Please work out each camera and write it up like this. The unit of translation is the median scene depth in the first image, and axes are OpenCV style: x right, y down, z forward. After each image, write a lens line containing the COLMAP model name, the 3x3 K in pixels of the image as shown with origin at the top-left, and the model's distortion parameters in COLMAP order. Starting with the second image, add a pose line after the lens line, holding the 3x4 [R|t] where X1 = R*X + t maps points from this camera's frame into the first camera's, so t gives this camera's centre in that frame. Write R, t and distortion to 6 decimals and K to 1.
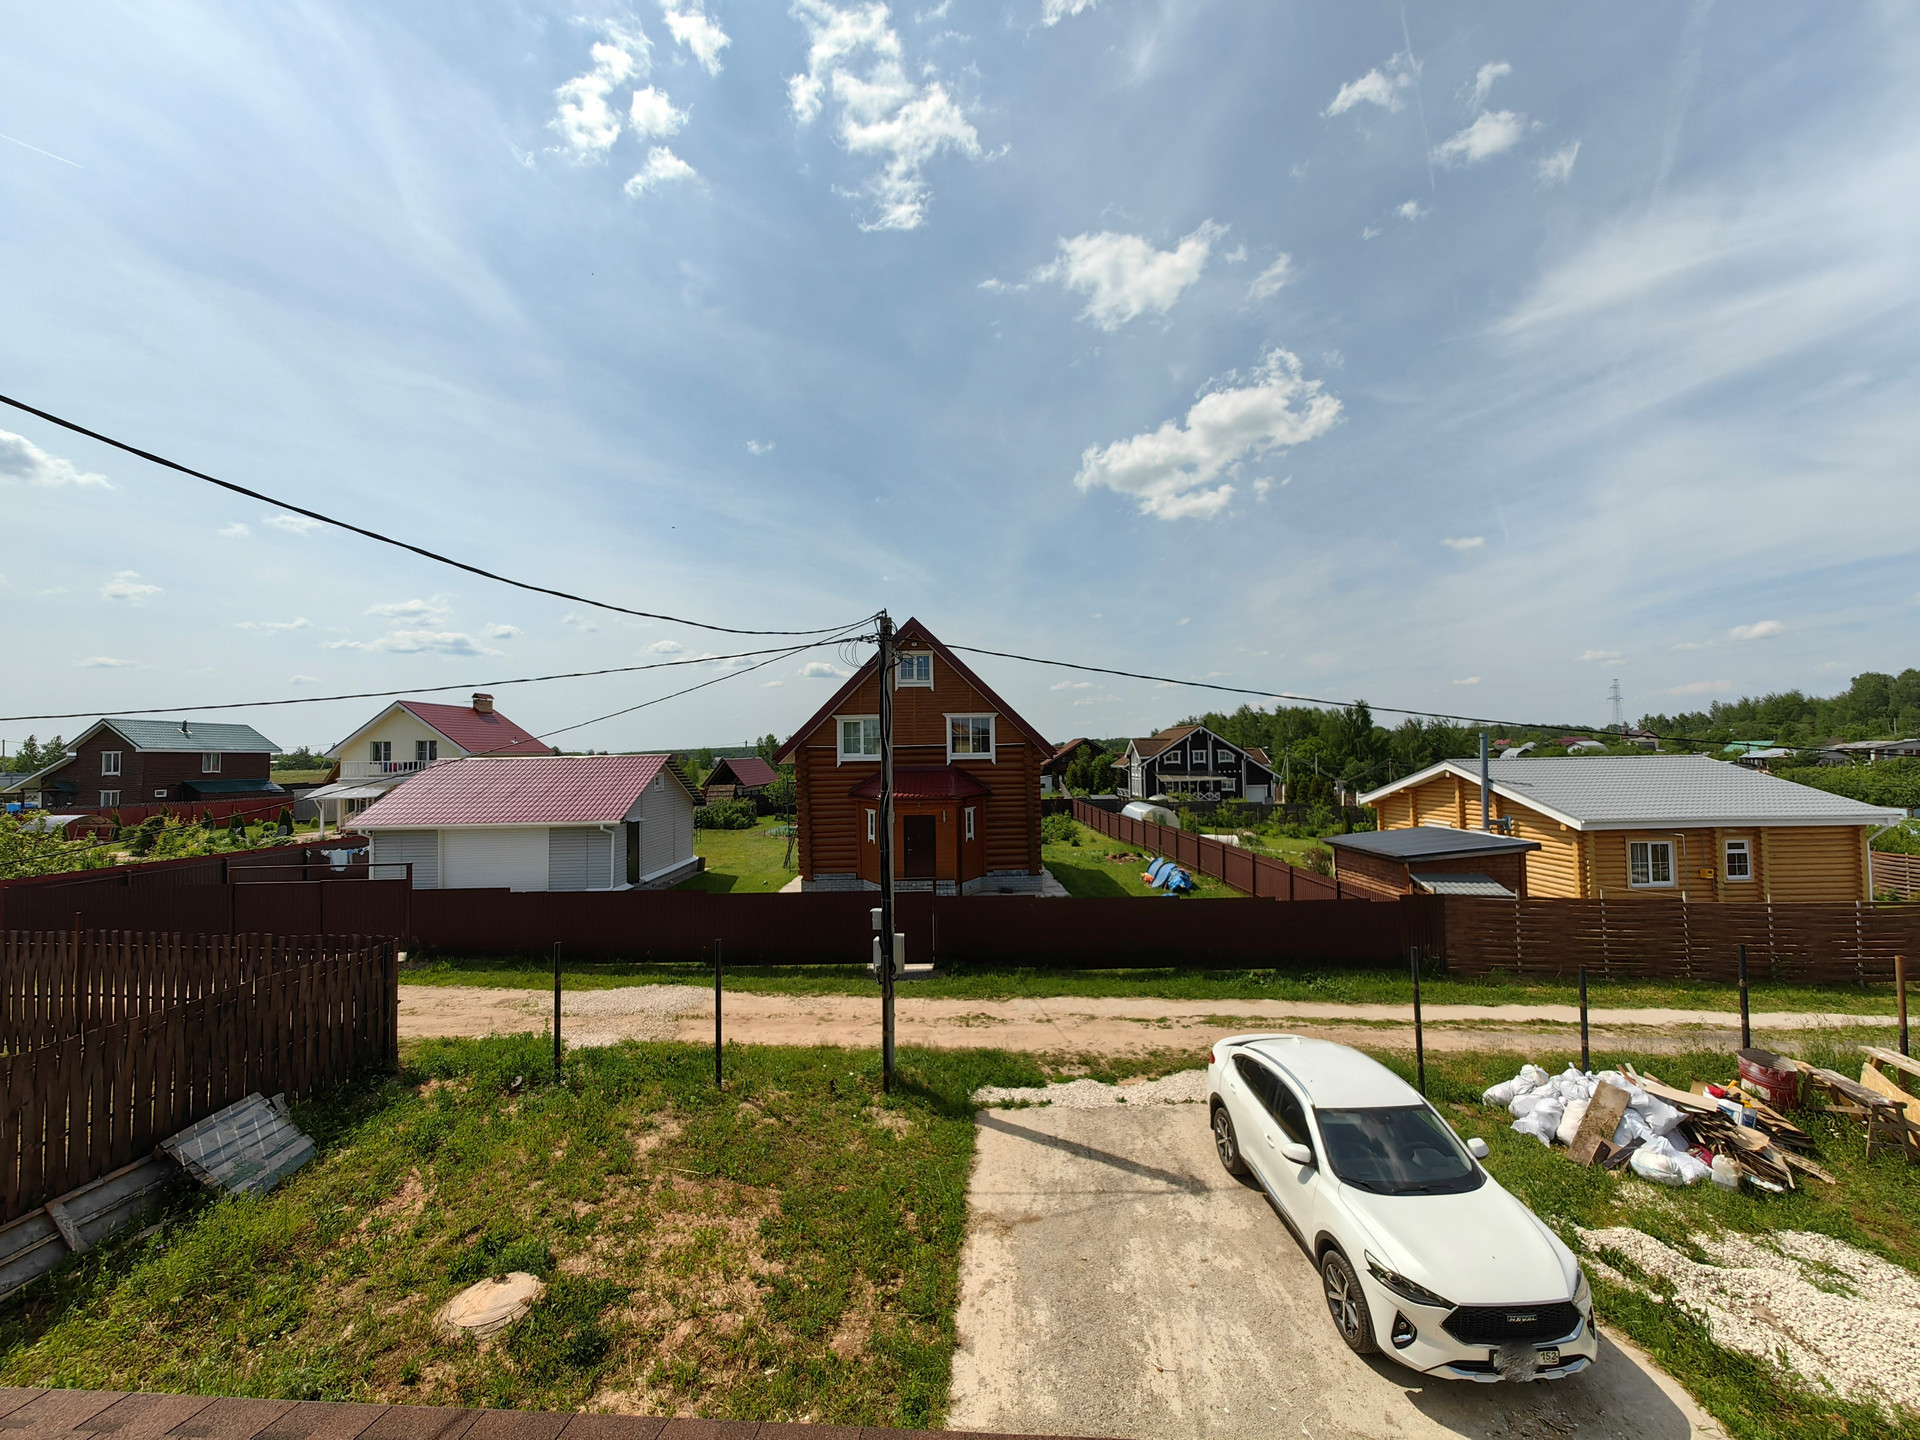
lens RADIAL K [[741.5, 0, 957.3], [0, 741.5, 714.5], [0, 0, 1]] dist [0.009198, -0.003283]
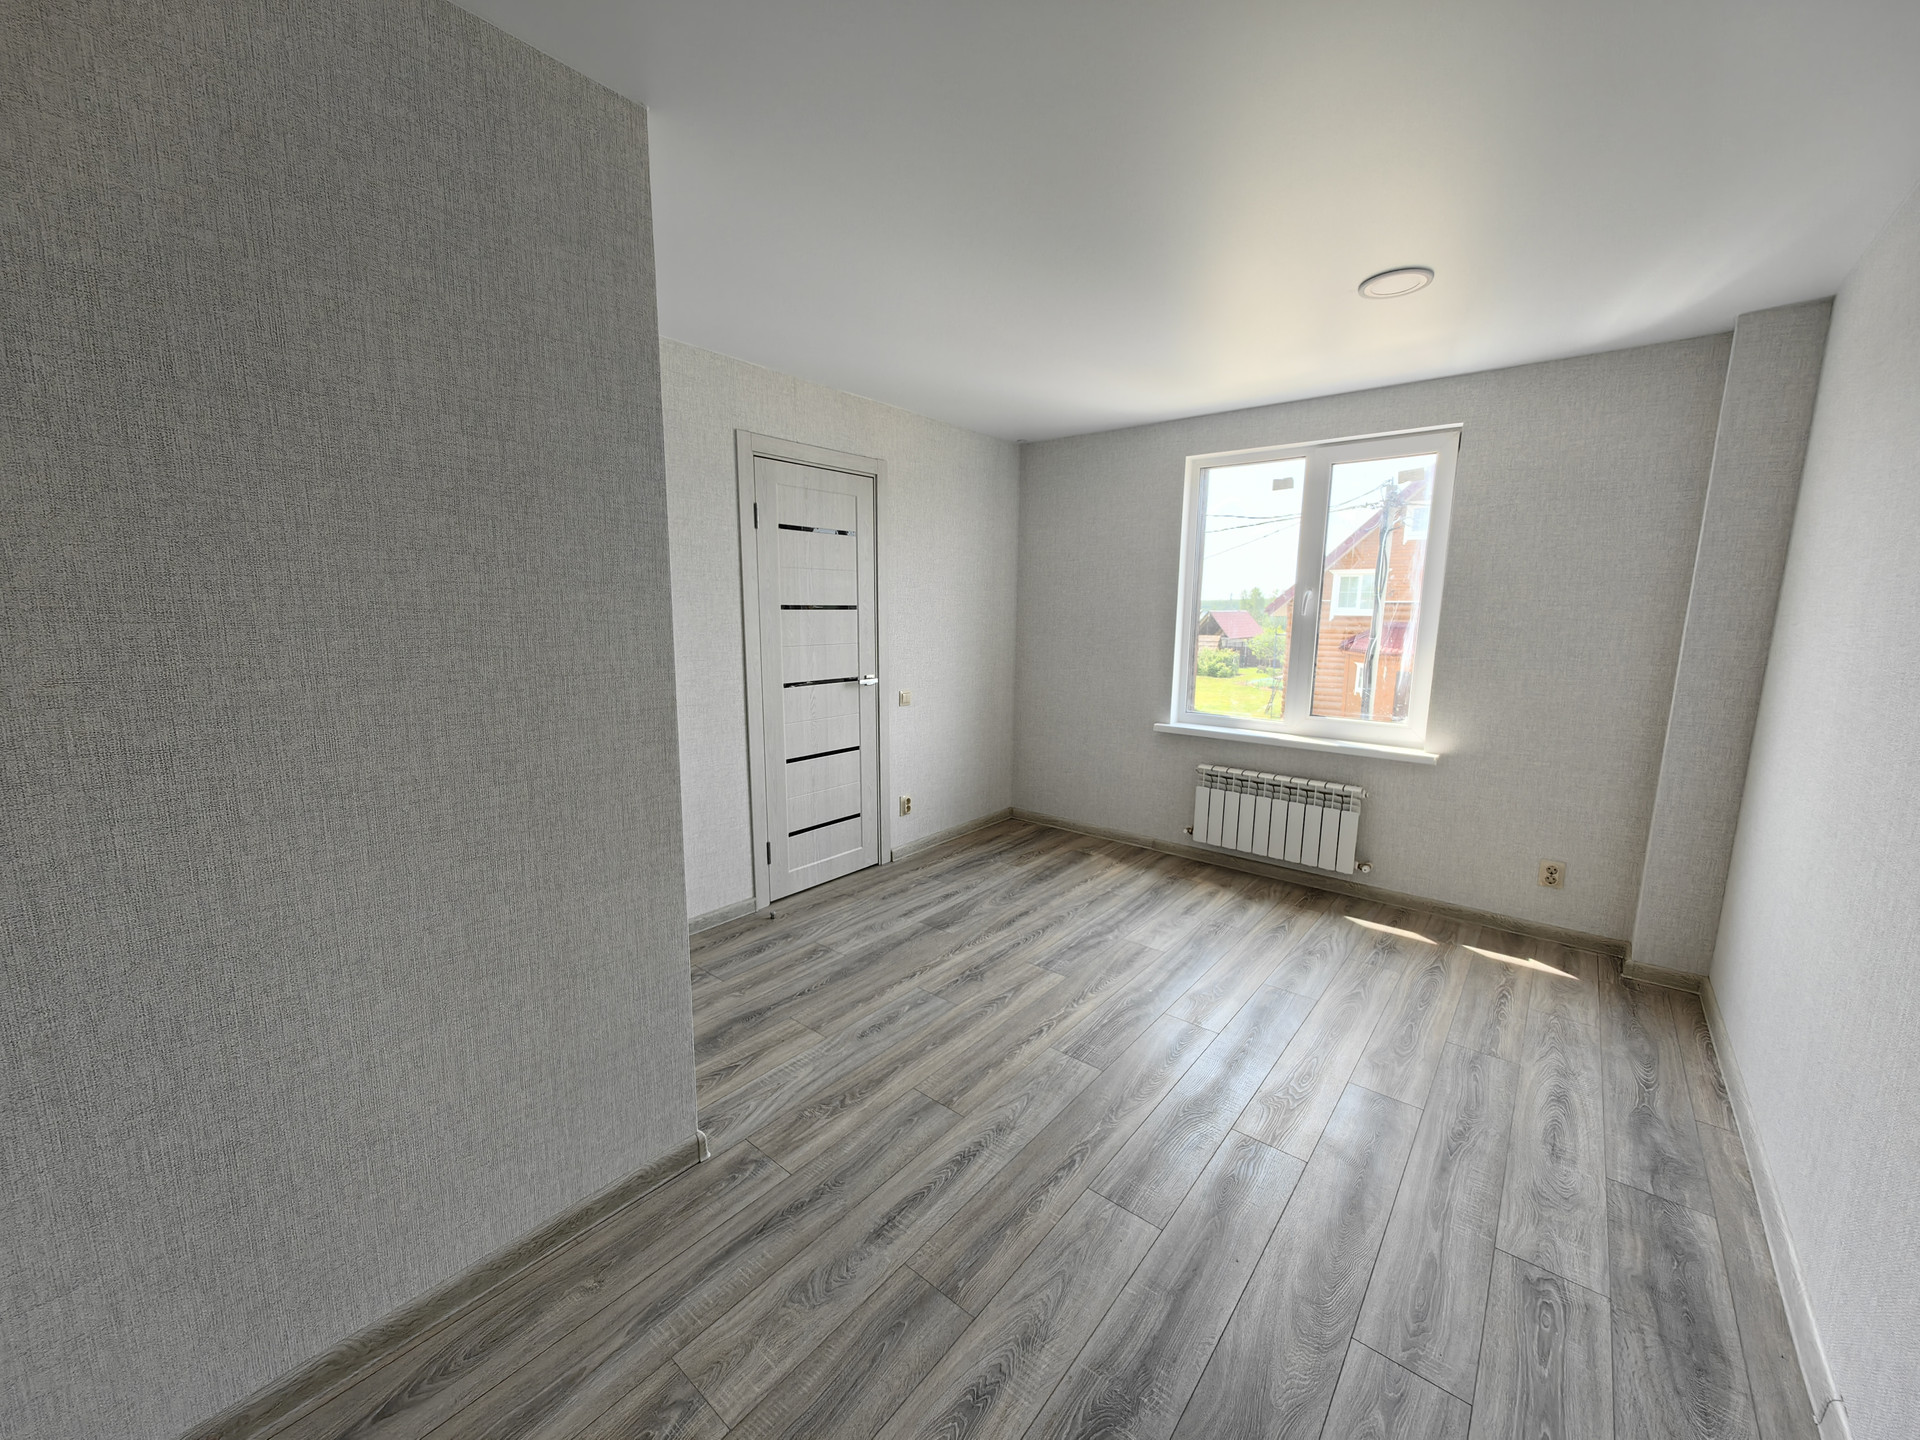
lens RADIAL K [[741.5, 0, 961.6], [0, 741.5, 721.2], [0, 0, 1]] dist [0.009198, -0.003283]
pose [[0.814482, 0.119548, -0.567739, 0.023376], [-0.000702, 0.978744, 0.205085, -0.004229], [0.580189, -0.166640, 0.797253, -0.124504]]
